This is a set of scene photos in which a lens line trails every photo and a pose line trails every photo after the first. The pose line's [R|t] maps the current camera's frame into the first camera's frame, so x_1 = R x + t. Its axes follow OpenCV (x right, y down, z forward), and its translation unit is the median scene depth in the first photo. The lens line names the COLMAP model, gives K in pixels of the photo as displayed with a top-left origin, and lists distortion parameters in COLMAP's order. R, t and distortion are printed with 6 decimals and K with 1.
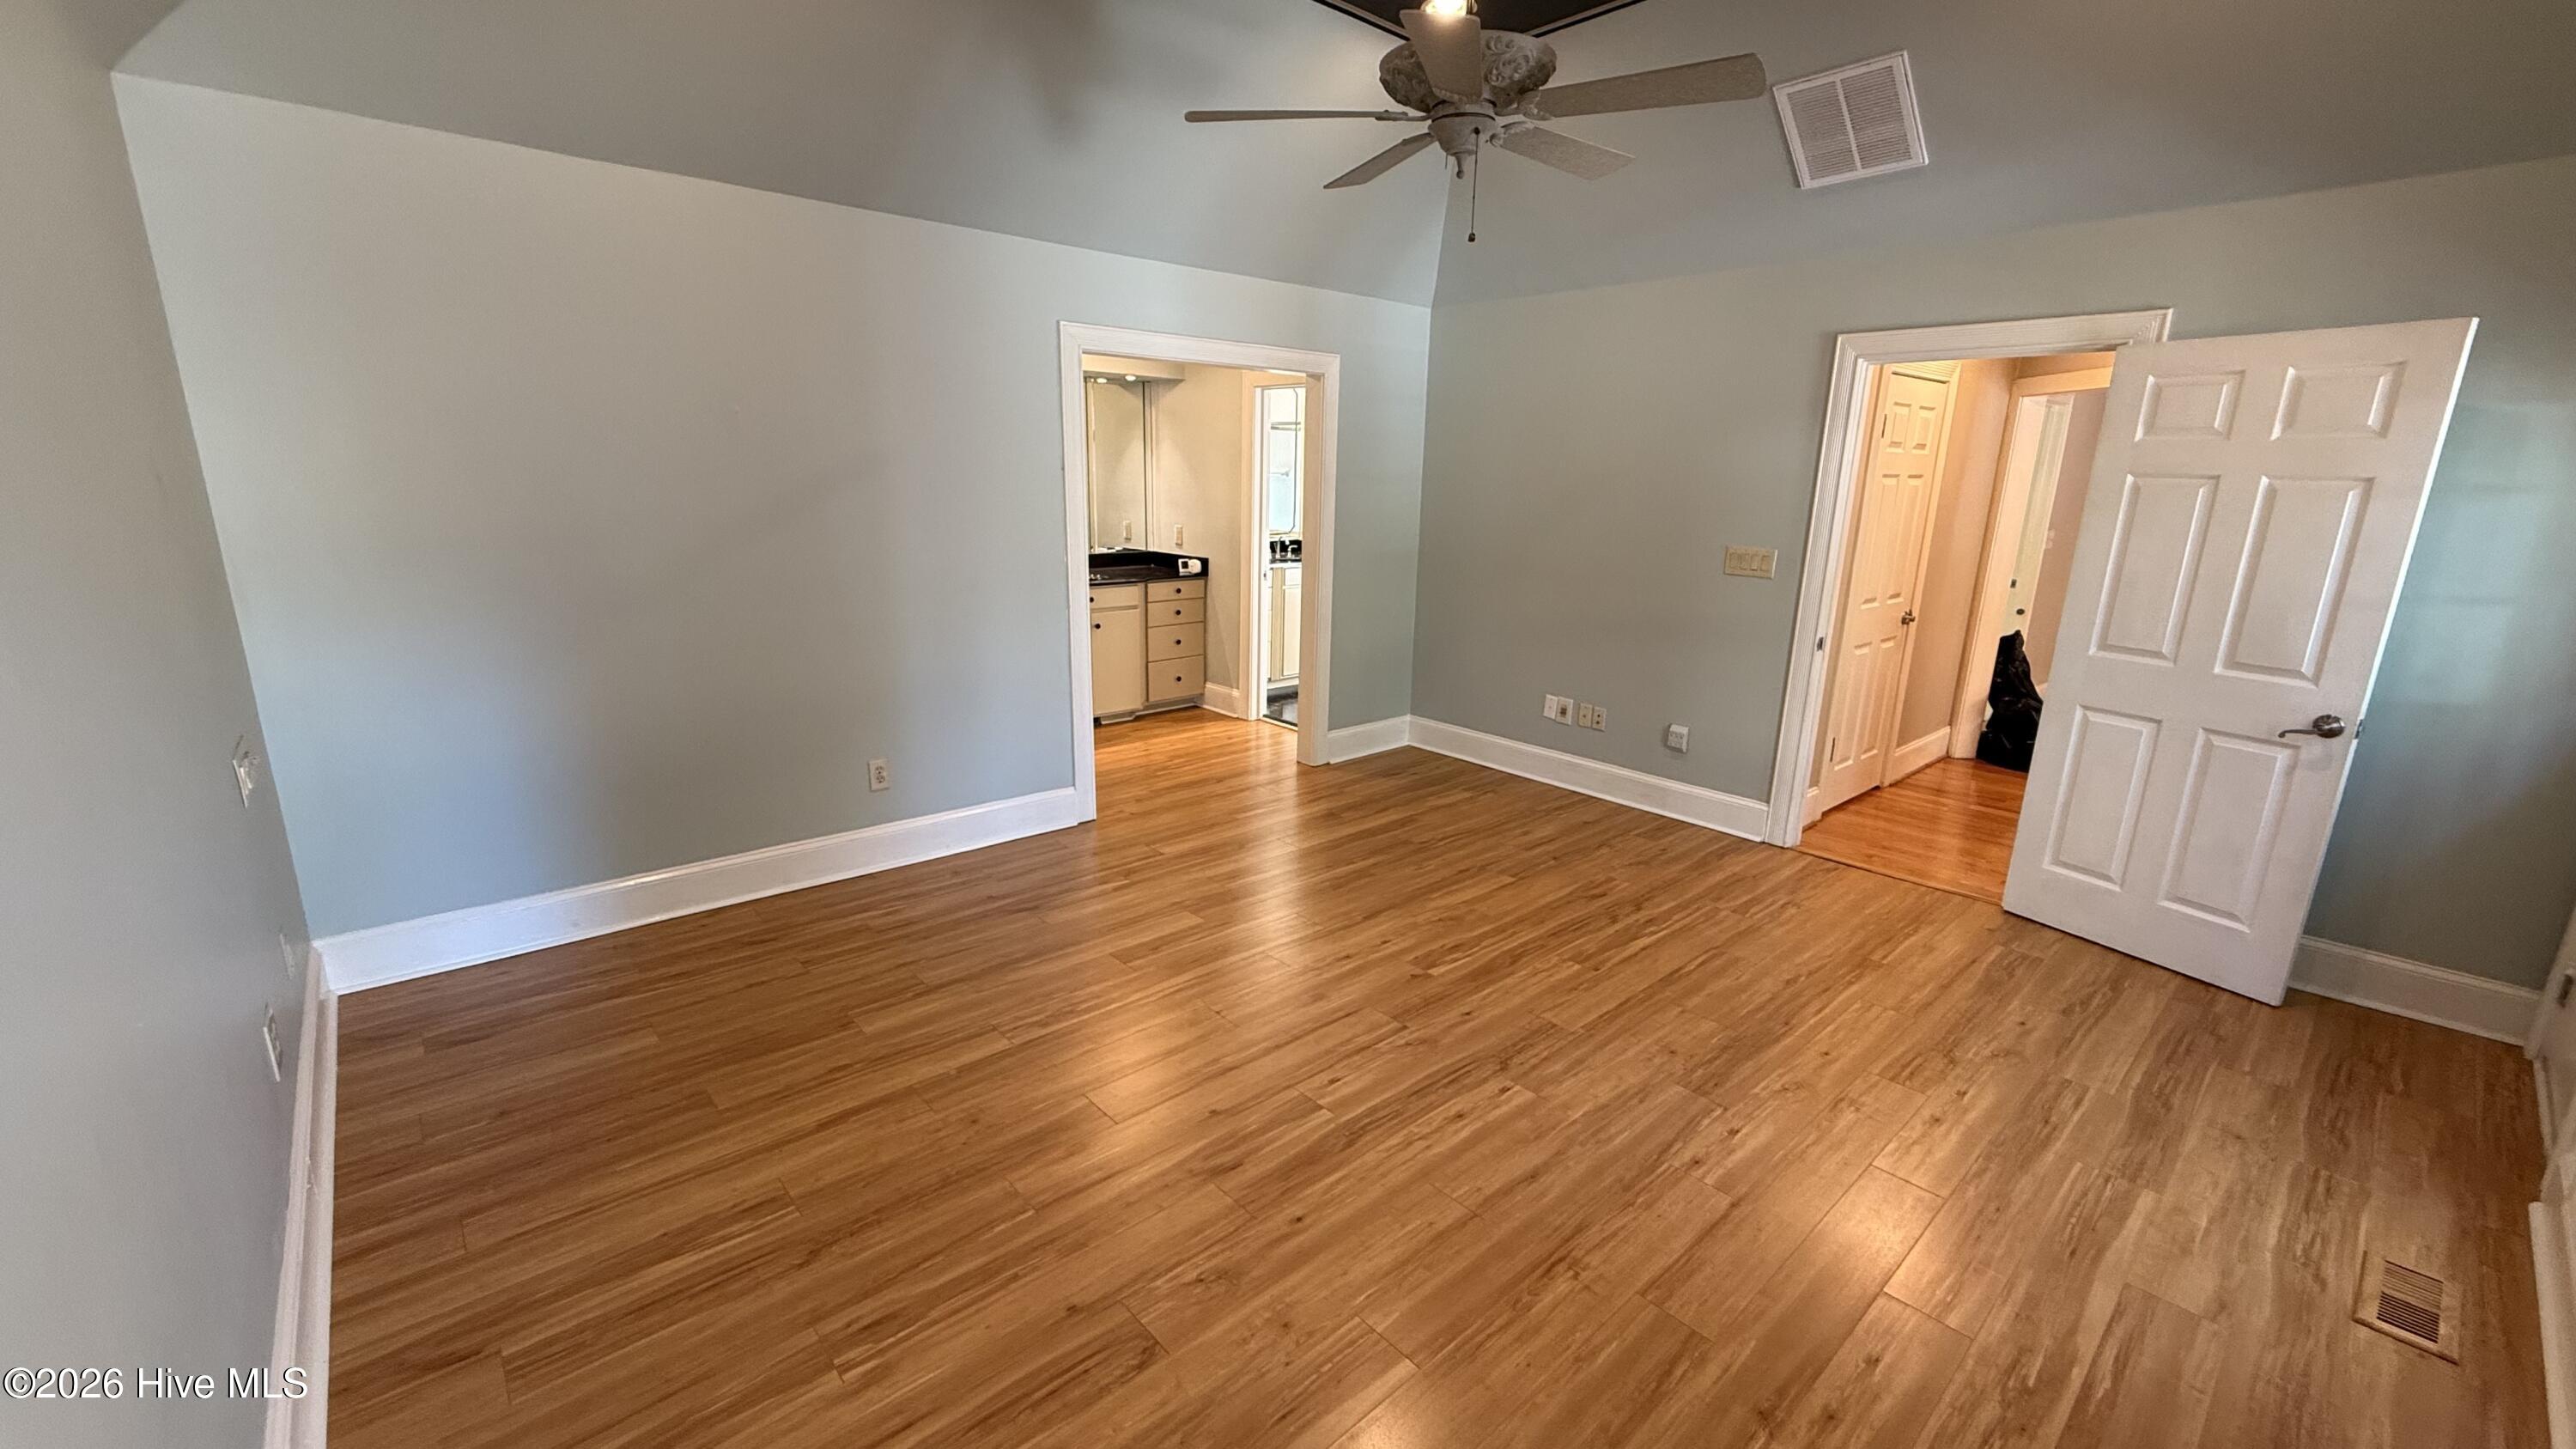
lens RADIAL K [[1022.2, 0, 1283.2], [0, 1022.2, 727.0], [0, 0, 1]] dist [0.000653, -0.000601]
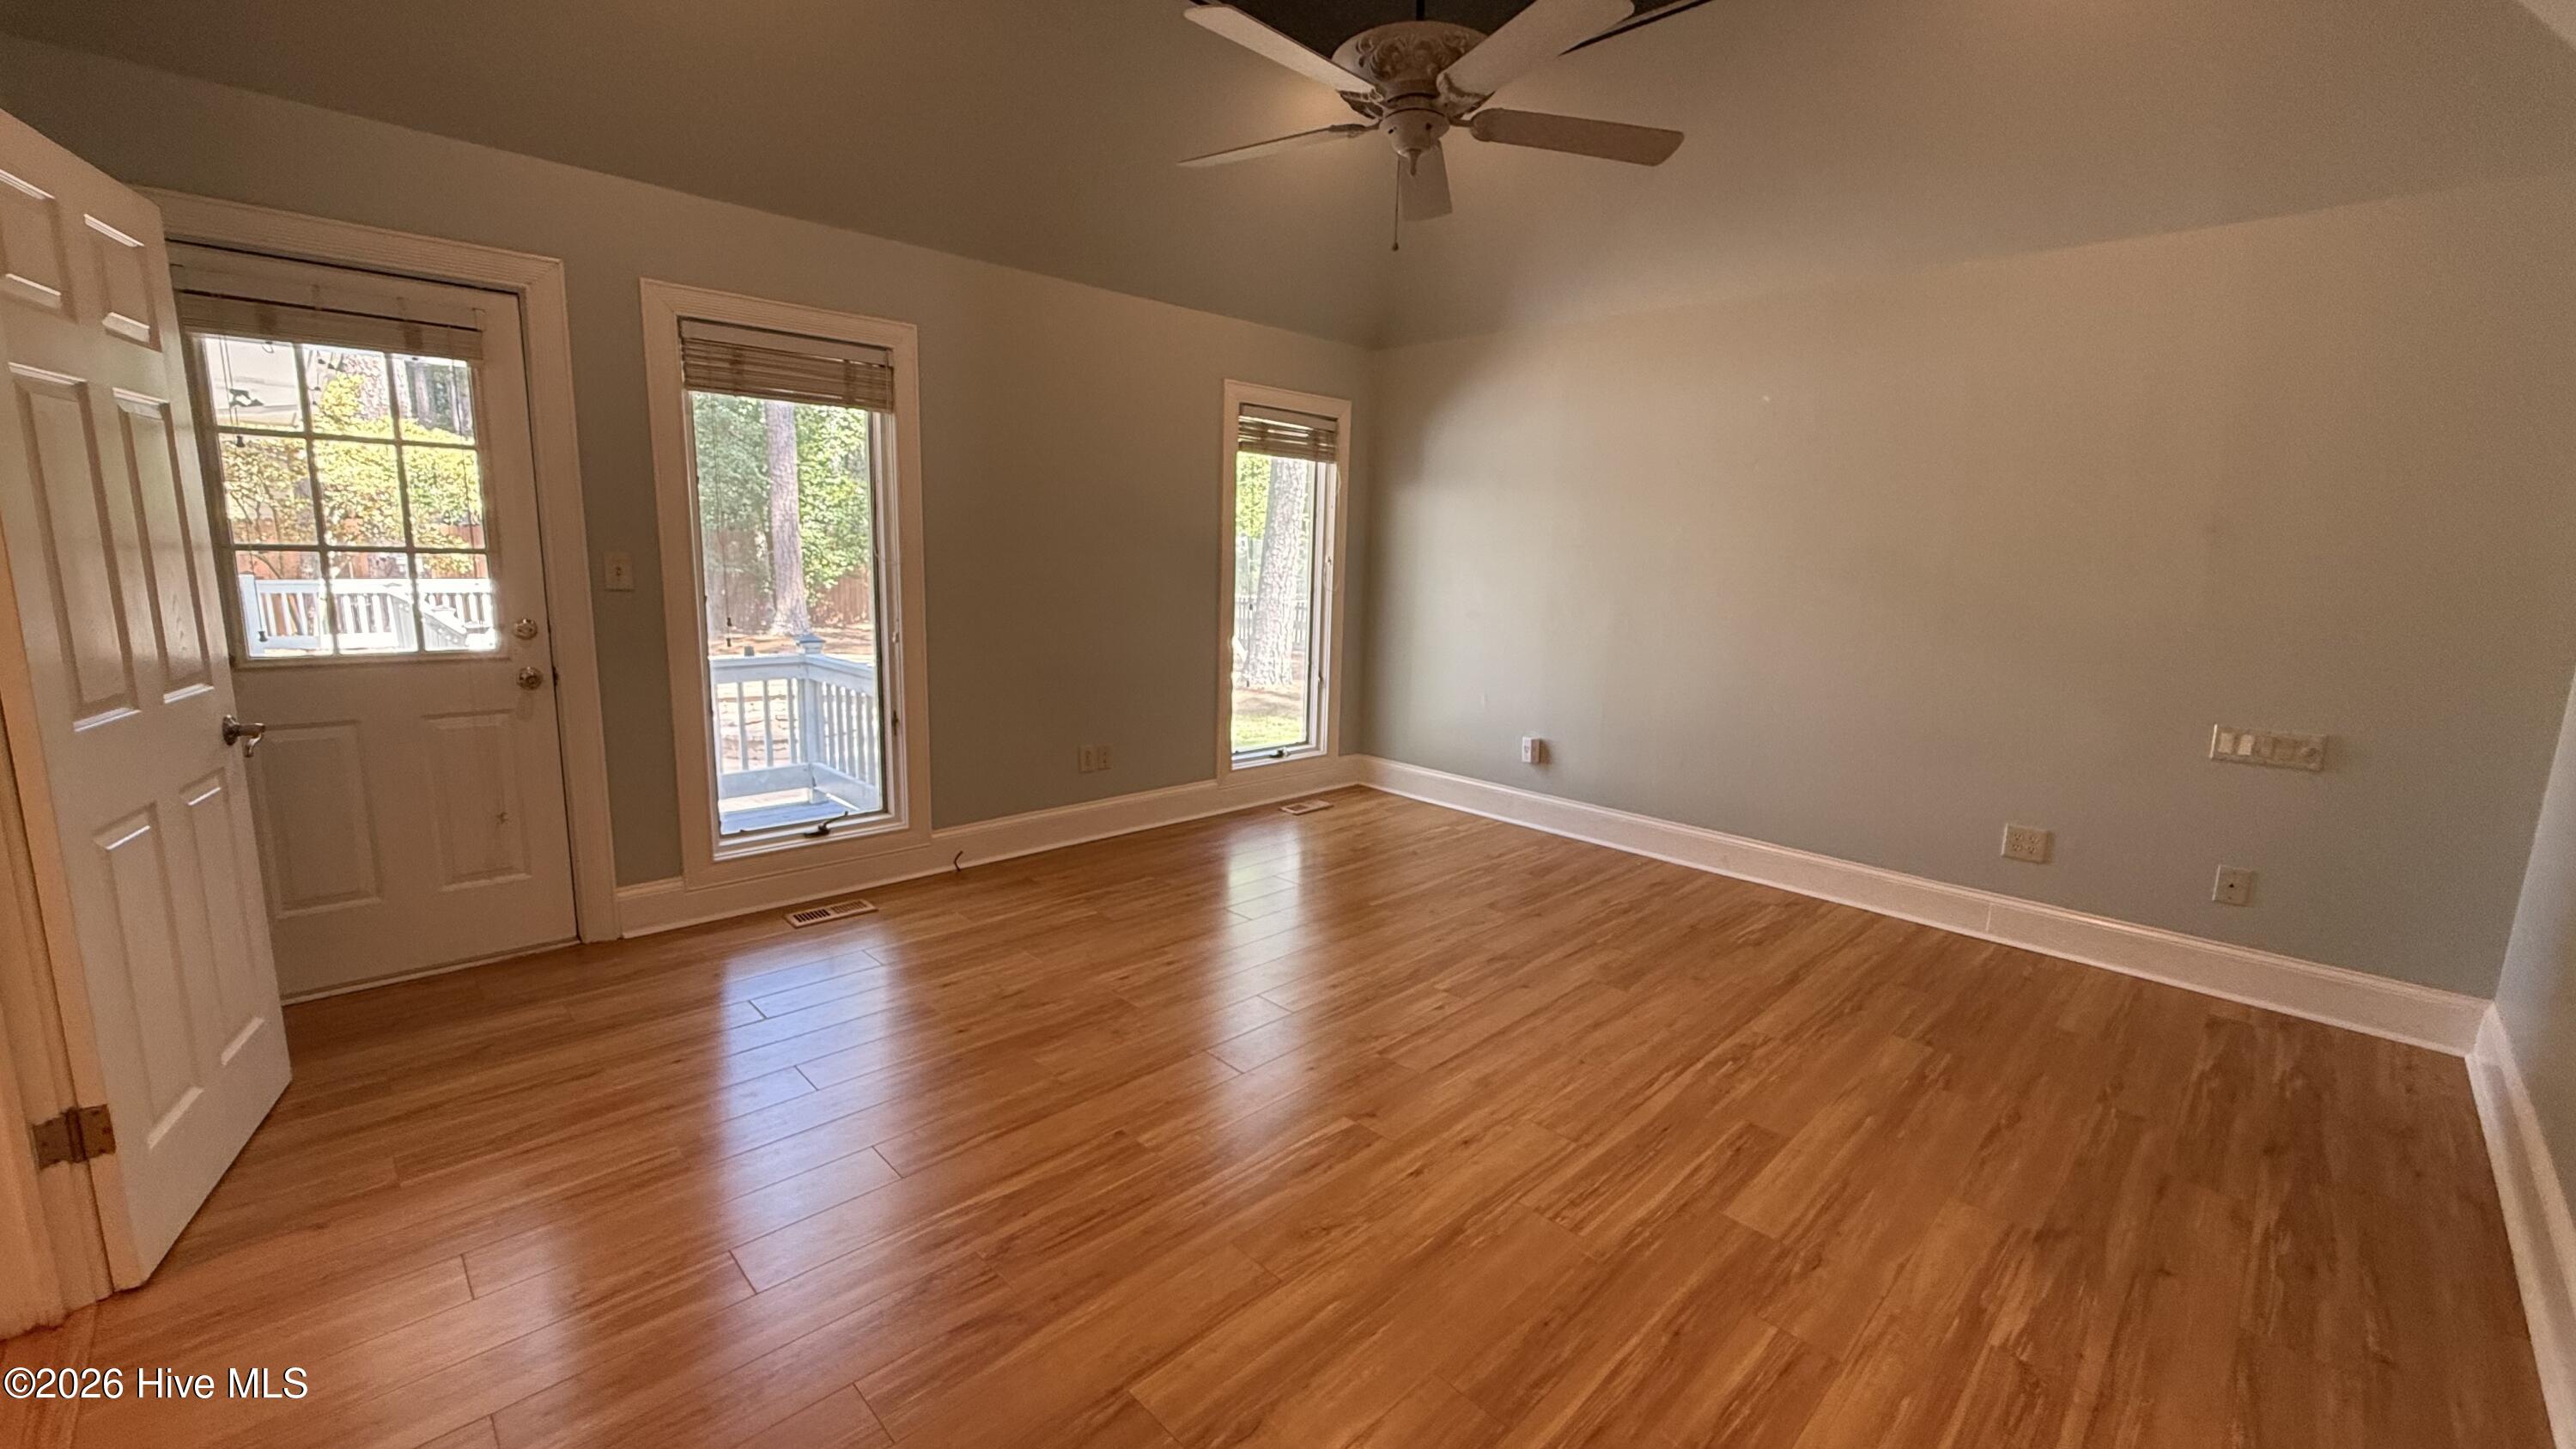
lens RADIAL K [[1022.2, 0, 1279.2], [0, 1022.2, 718.5], [0, 0, 1]] dist [0.000653, -0.000601]
pose [[-0.998090, -0.037865, -0.048816, 0.258229], [-0.054276, 0.914867, 0.400090, -0.347081], [0.029511, 0.401976, -0.915175, 1.657018]]
